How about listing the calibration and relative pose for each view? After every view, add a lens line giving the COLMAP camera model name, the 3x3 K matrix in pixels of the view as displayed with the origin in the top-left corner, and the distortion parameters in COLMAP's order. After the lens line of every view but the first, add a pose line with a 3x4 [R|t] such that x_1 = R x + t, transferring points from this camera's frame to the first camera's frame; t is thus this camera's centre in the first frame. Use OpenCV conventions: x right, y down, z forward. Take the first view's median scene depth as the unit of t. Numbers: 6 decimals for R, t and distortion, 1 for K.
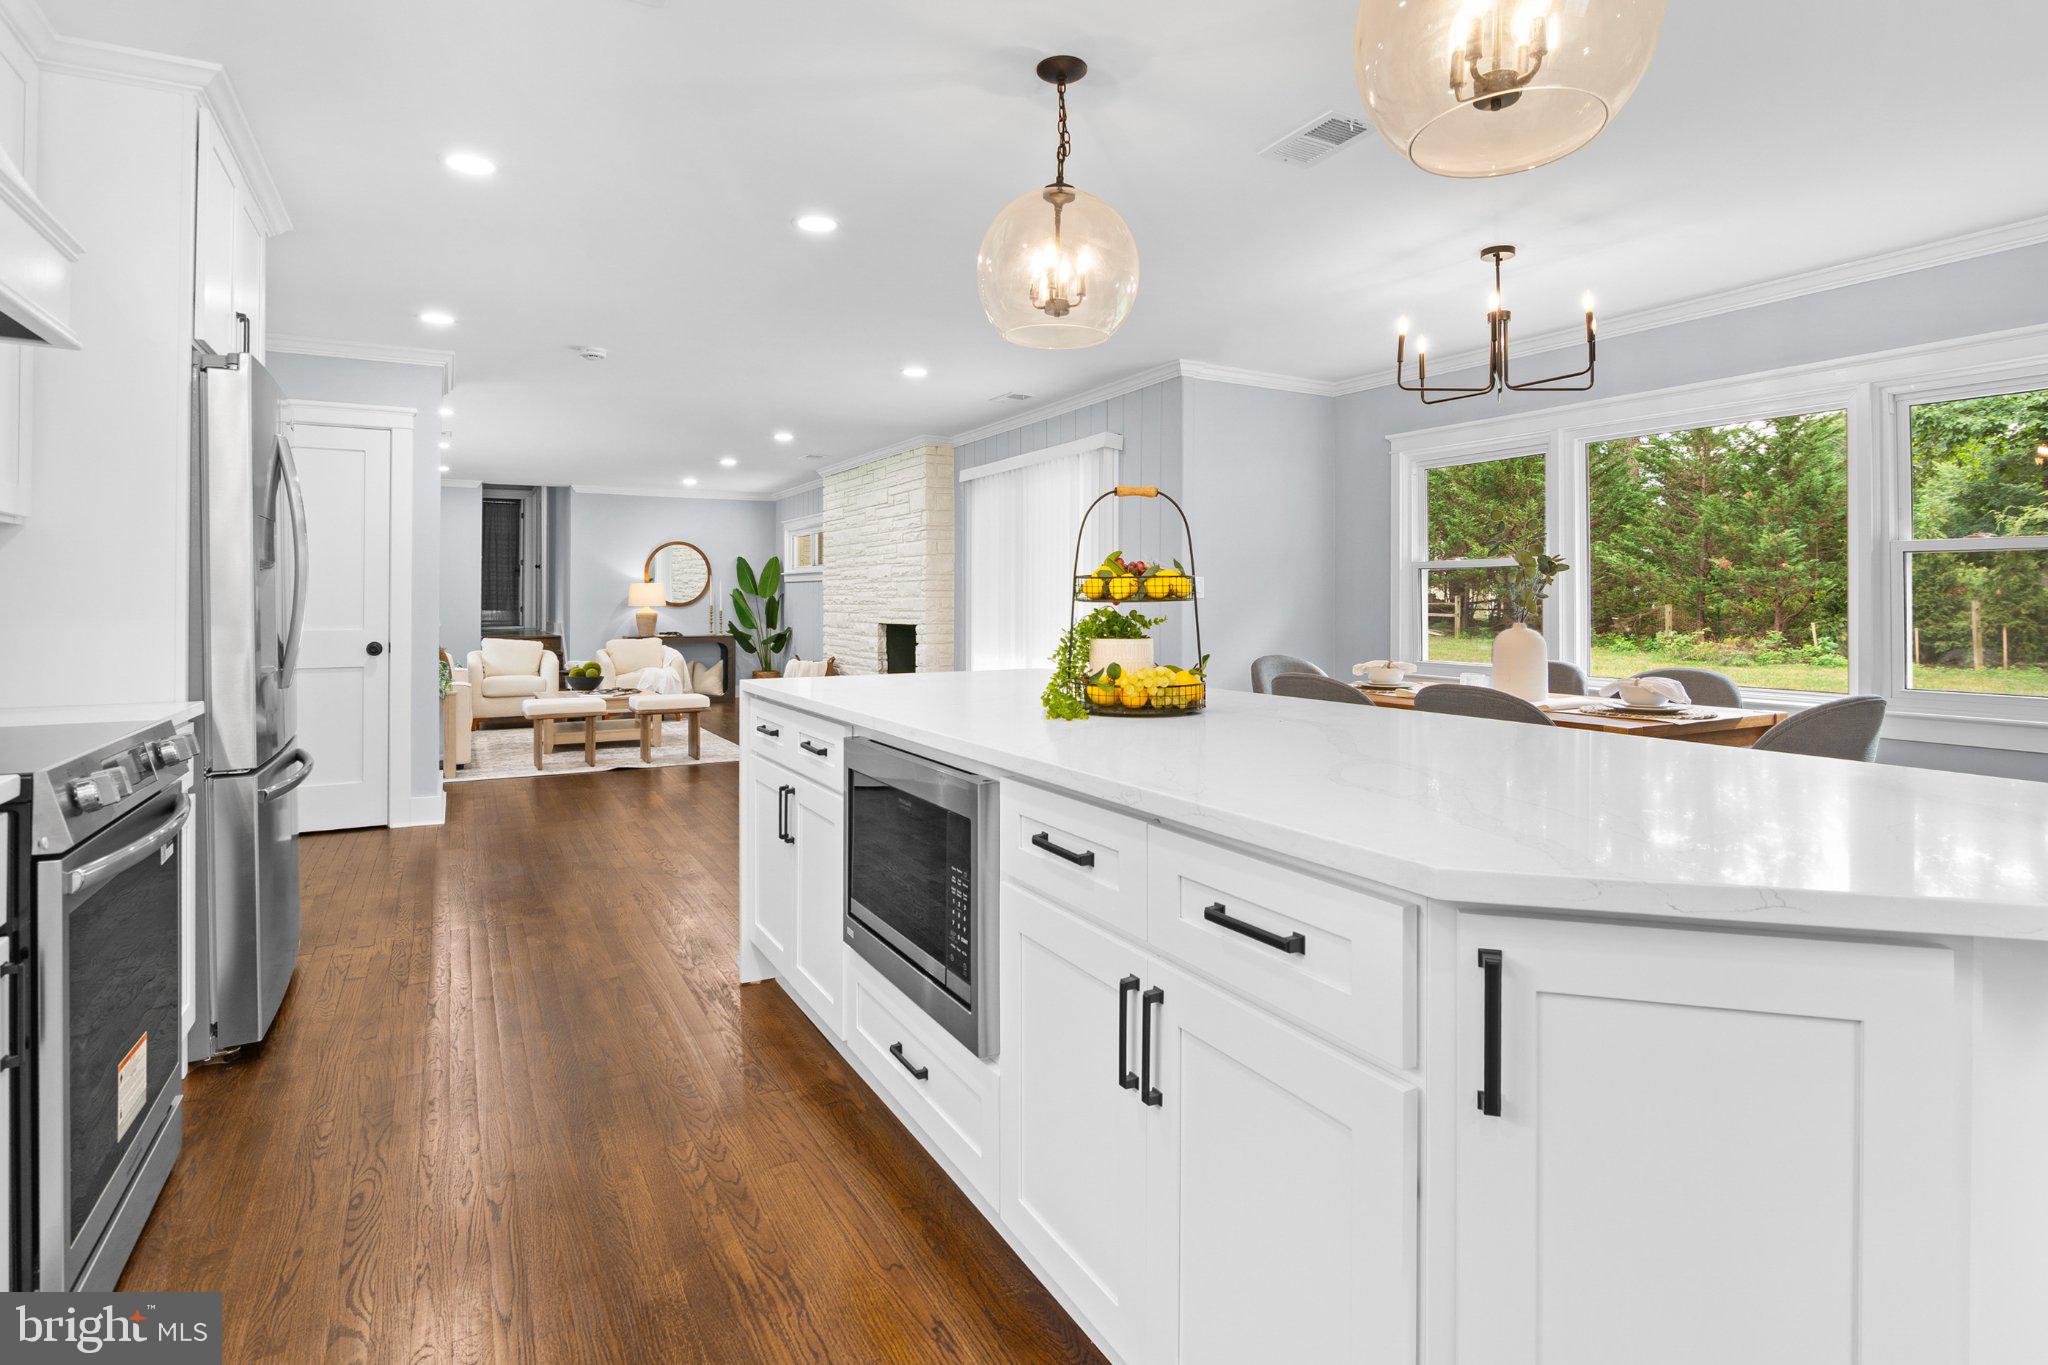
lens RADIAL K [[1030.8, 0, 1056.2], [0, 1030.8, 586.3], [0, 0, 1]] dist [-0.011346, -0.003681]
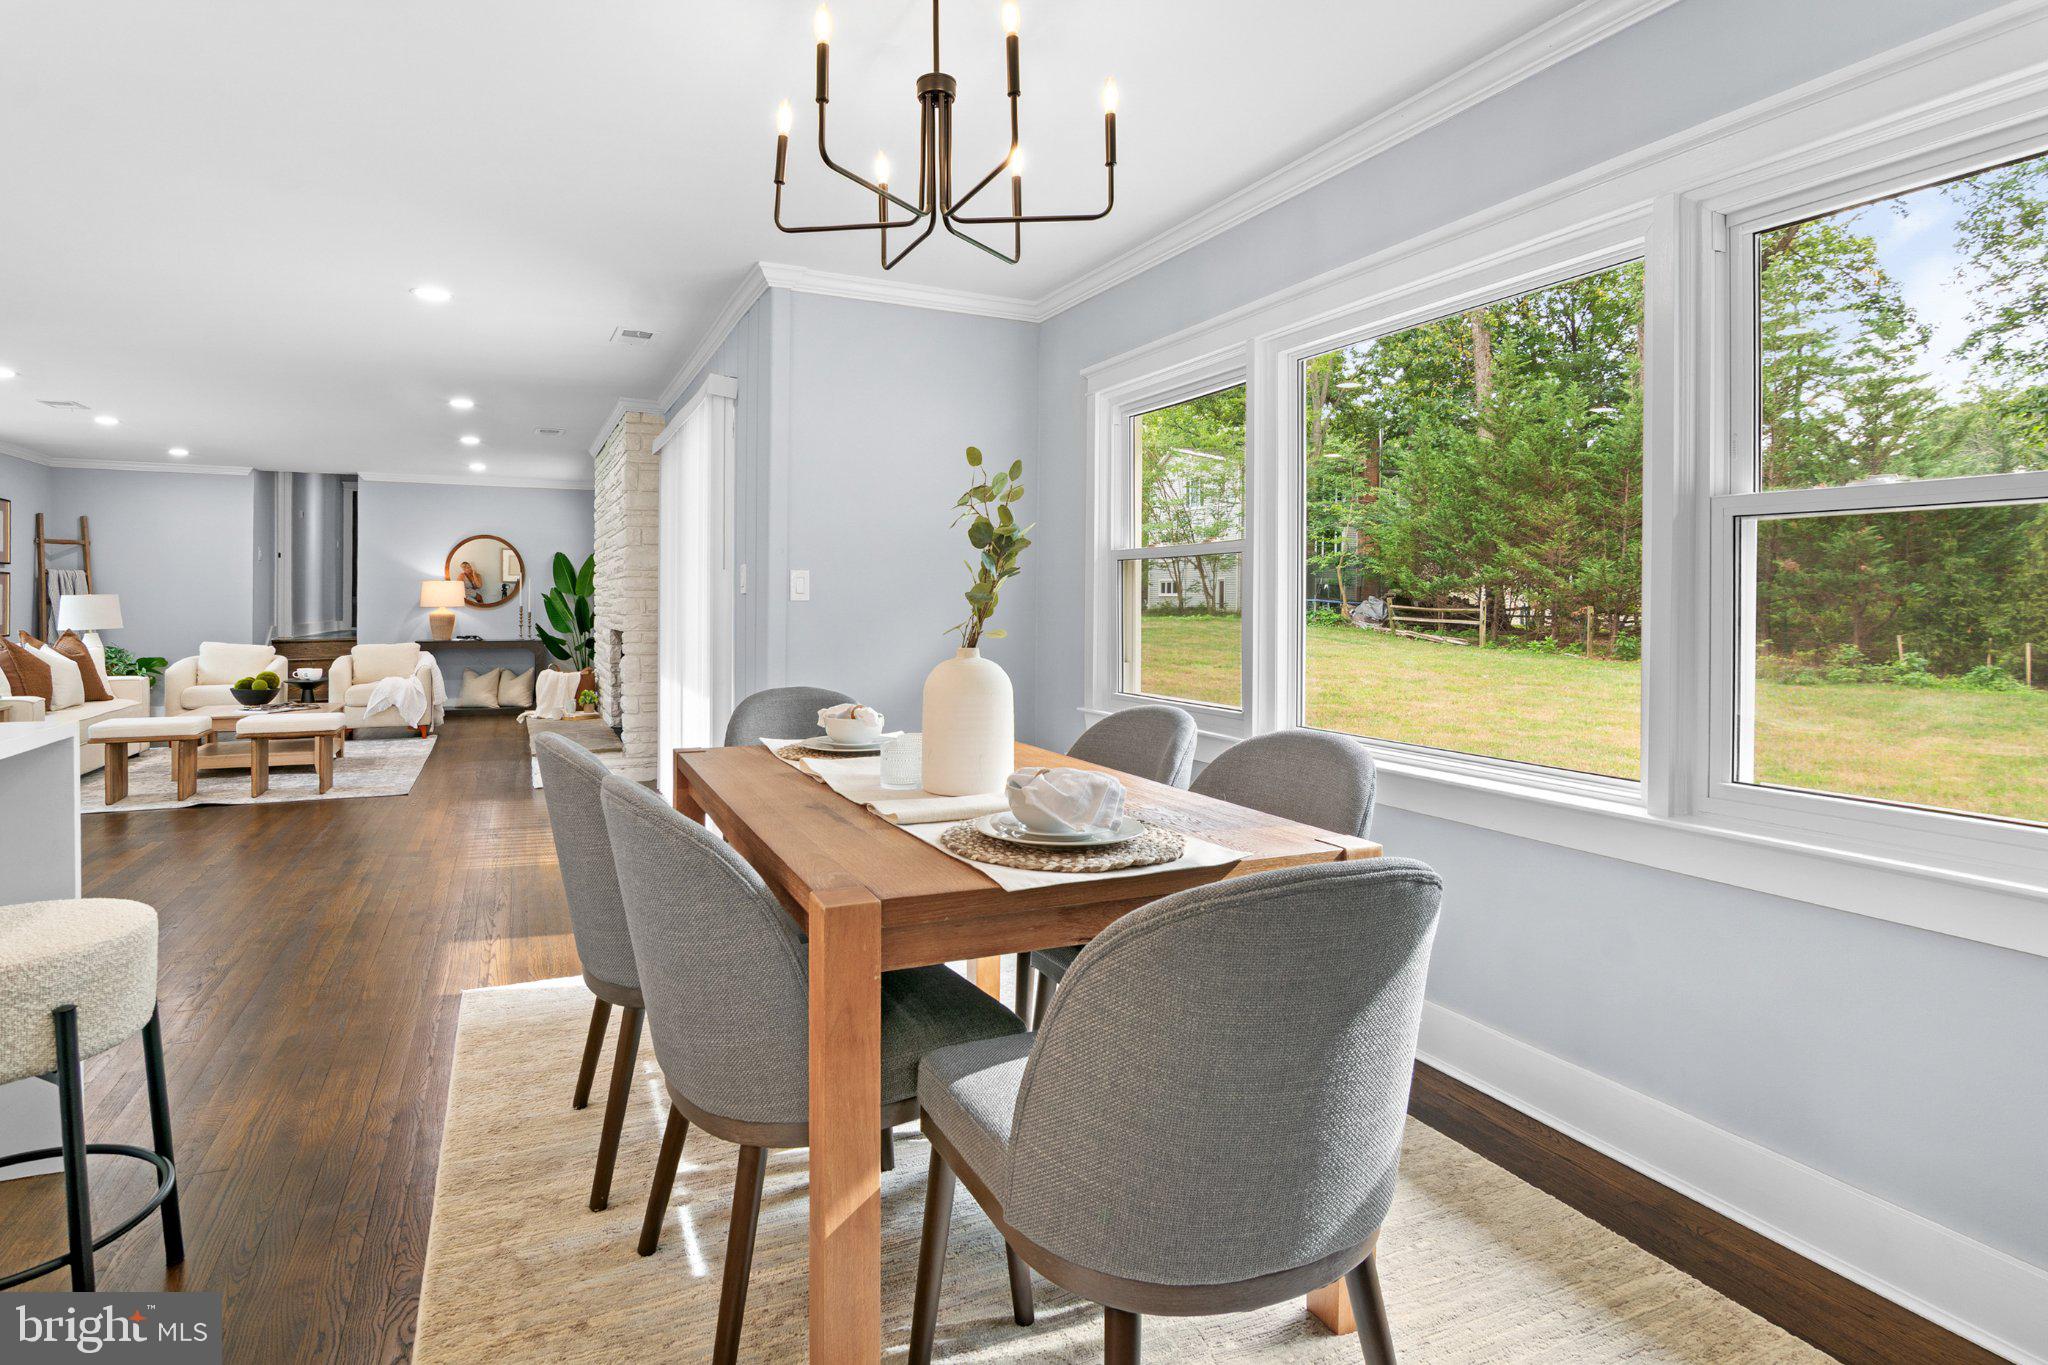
lens RADIAL K [[1030.8, 0, 978.5], [0, 1030.8, 611.5], [0, 0, 1]] dist [-0.011346, -0.003681]
pose [[0.993432, 0.007270, -0.114192, 0.314737], [-0.004754, 0.999740, 0.022292, 0.001923], [0.114324, -0.021603, 0.993209, 0.283747]]
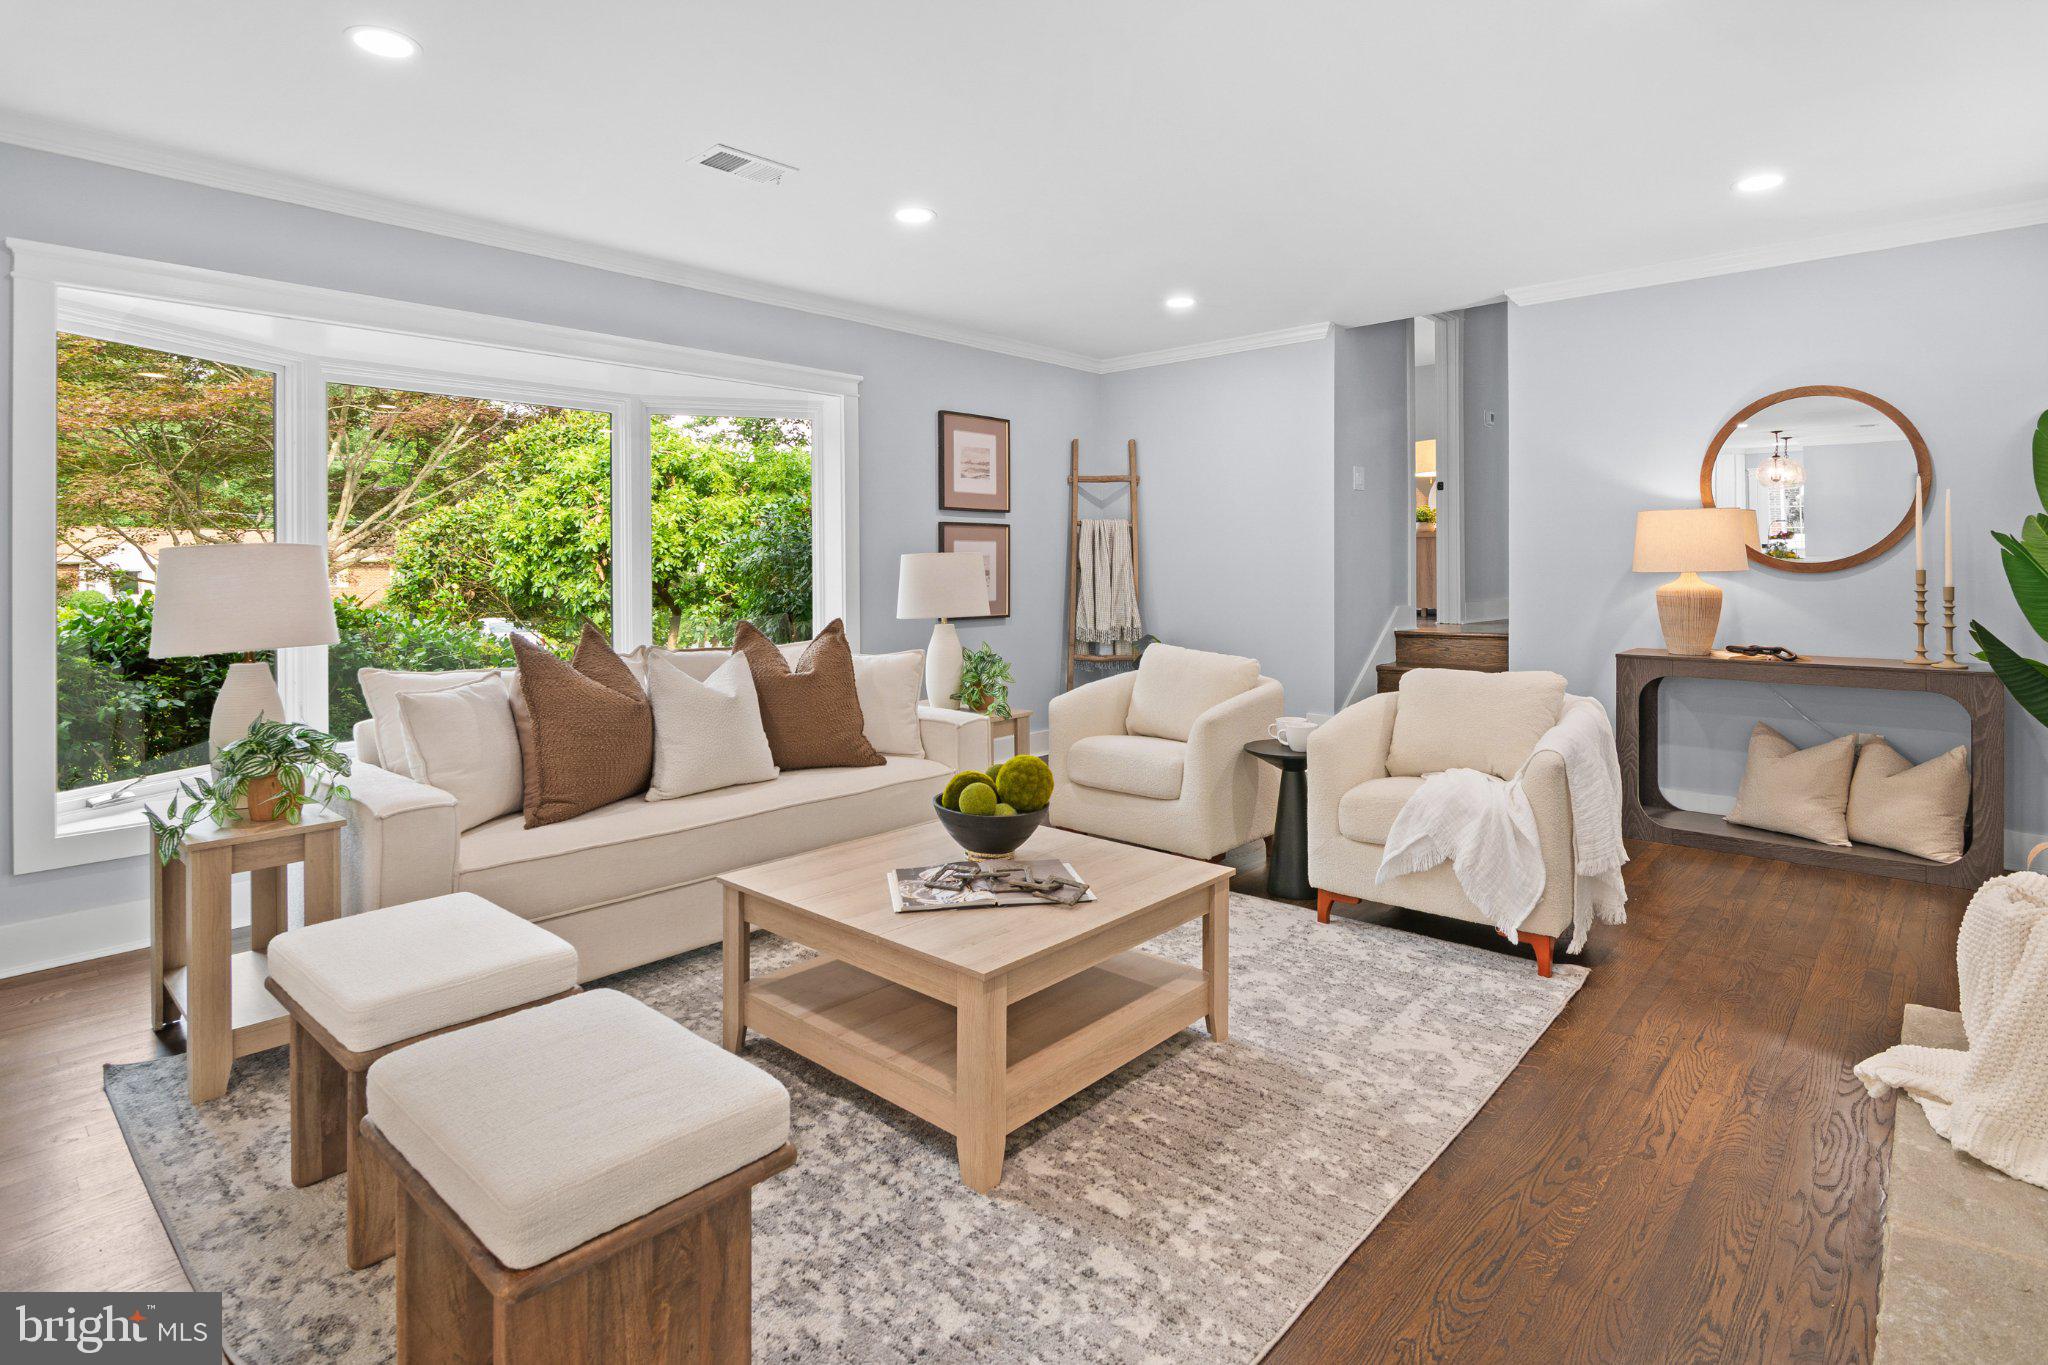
lens RADIAL K [[1030.8, 0, 1016.0], [0, 1030.8, 551.0], [0, 0, 1]] dist [-0.011346, -0.003681]
pose [[0.279559, -0.015456, -0.960004, -0.209282], [0.019540, 0.999755, -0.010406, 0.020058], [0.959930, -0.015849, 0.279792, 1.216833]]
